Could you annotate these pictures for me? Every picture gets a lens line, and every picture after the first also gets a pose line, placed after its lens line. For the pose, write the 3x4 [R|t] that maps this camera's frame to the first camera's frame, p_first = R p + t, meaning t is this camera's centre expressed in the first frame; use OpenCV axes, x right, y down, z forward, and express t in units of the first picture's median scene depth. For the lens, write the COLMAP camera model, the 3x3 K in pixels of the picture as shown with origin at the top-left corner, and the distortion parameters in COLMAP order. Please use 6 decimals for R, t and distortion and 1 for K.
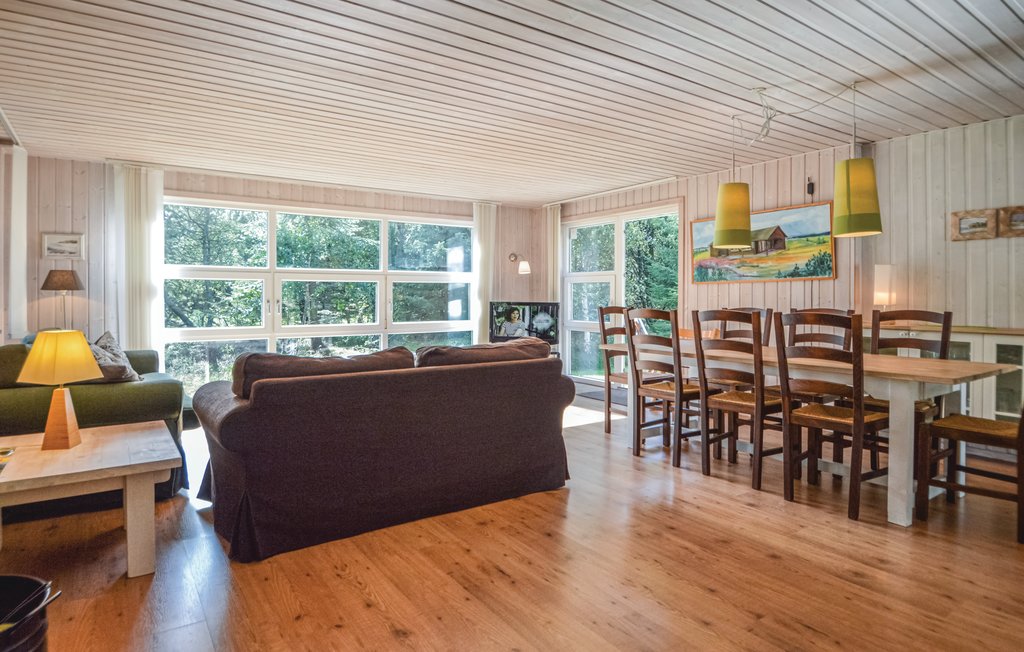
lens RADIAL K [[560.2, 0, 508.9], [0, 560.2, 283.9], [0, 0, 1]] dist [0.028948, -0.031071]
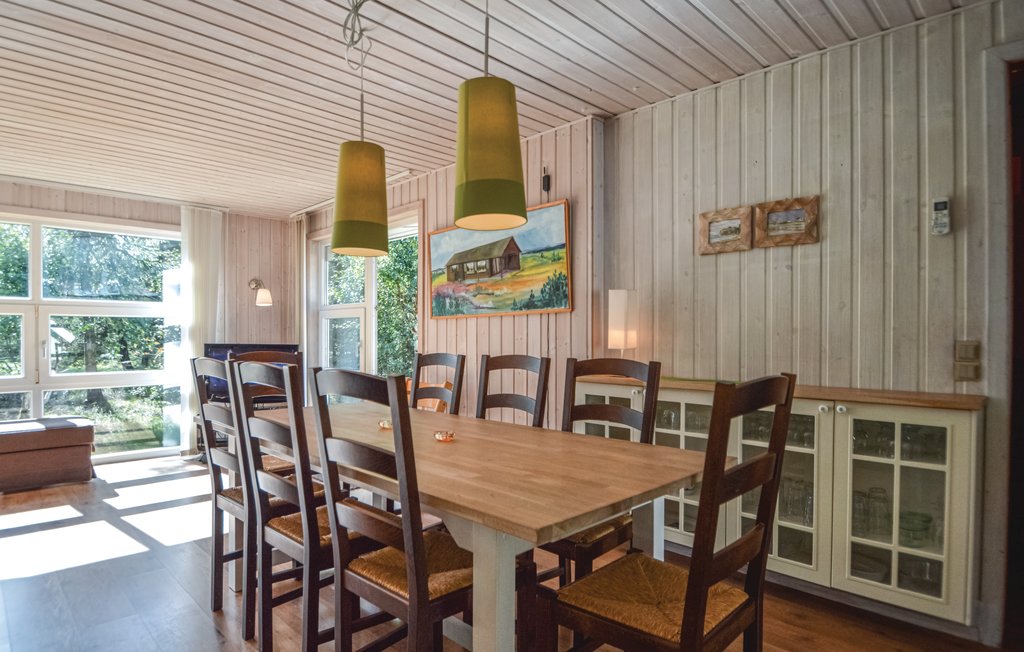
lens RADIAL K [[594.1, 0, 512.0], [0, 594.1, 326.0], [0, 0, 1]] dist [0.001983, -0.000409]
pose [[0.979580, 0.008128, 0.200888, 0.349156], [-0.008574, 0.999962, 0.001347, 0.008961], [-0.200870, -0.003042, 0.979613, 0.283804]]
